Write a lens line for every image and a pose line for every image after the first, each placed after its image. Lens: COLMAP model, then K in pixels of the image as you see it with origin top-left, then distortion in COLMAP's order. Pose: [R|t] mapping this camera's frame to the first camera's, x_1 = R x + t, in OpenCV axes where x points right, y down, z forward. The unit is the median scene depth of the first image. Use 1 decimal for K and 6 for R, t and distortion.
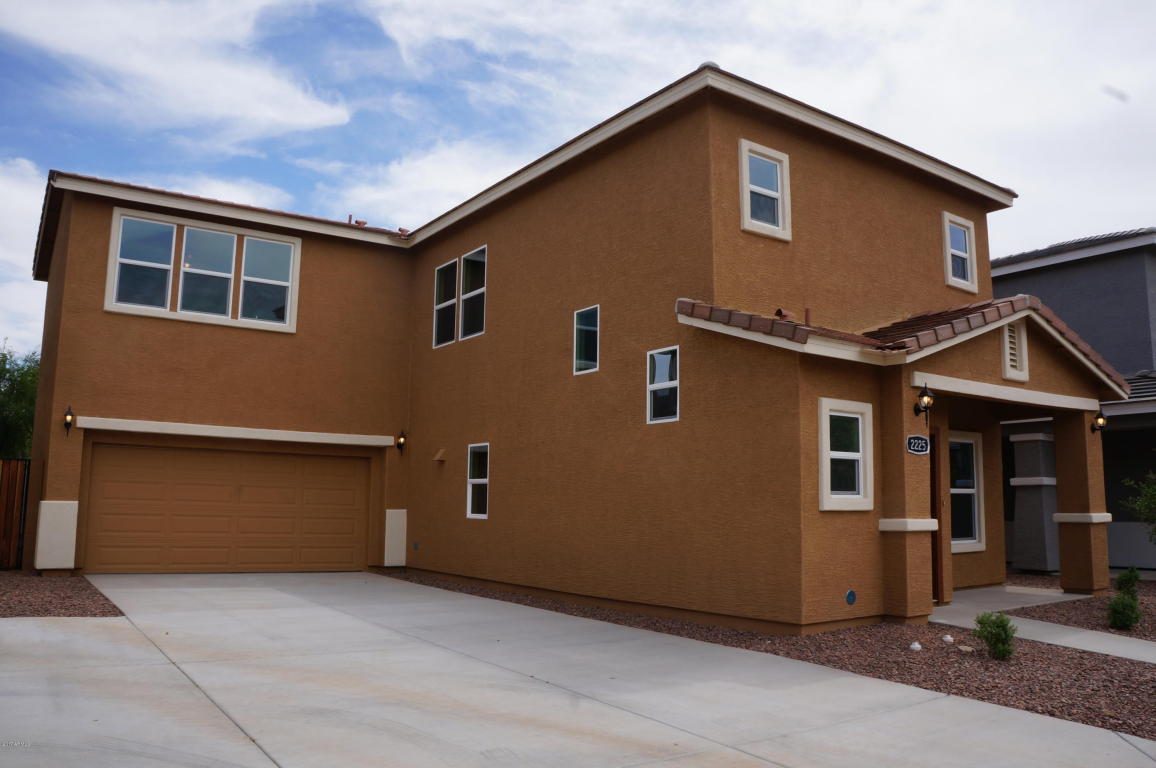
lens RADIAL K [[908.6, 0, 578.7], [0, 908.6, 382.8], [0, 0, 1]] dist [-0.183882, 0.136792]
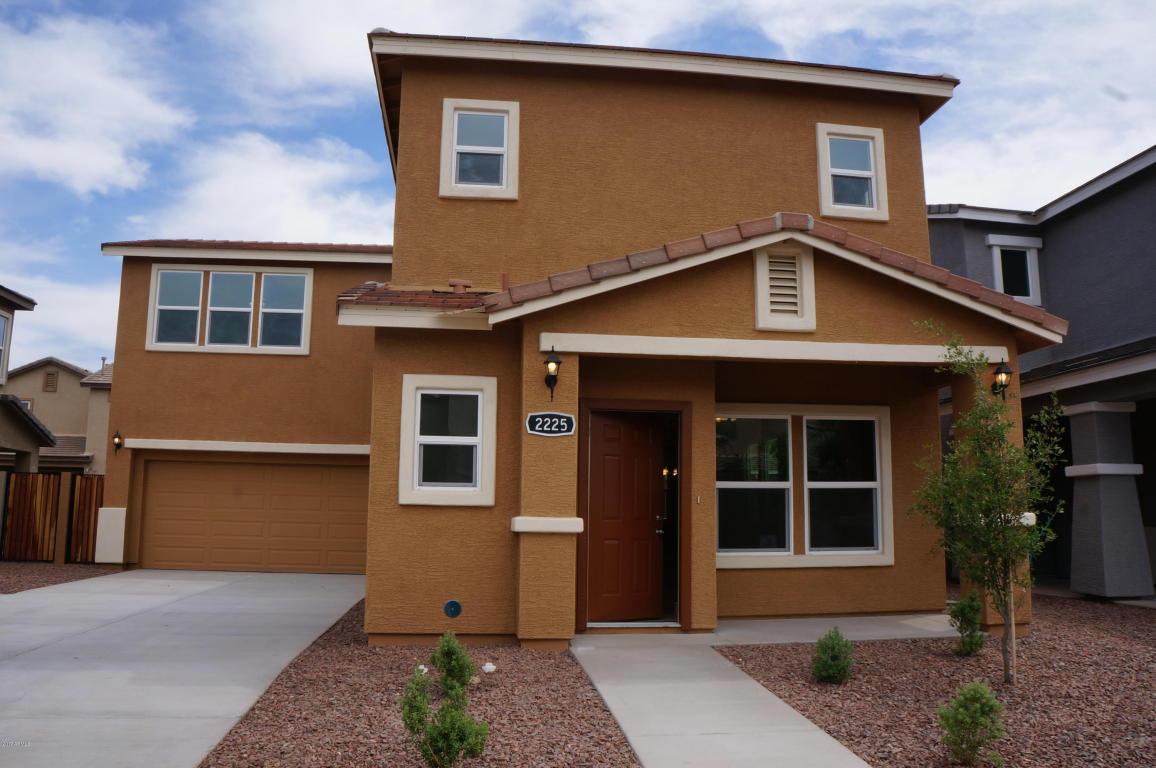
lens RADIAL K [[908.6, 0, 578.7], [0, 908.6, 382.8], [0, 0, 1]] dist [-0.183882, 0.136792]
pose [[0.883778, -0.074599, -0.461921, 0.644198], [0.066156, 0.997214, -0.034473, 0.051582], [0.463205, -0.000093, 0.886251, 0.237474]]
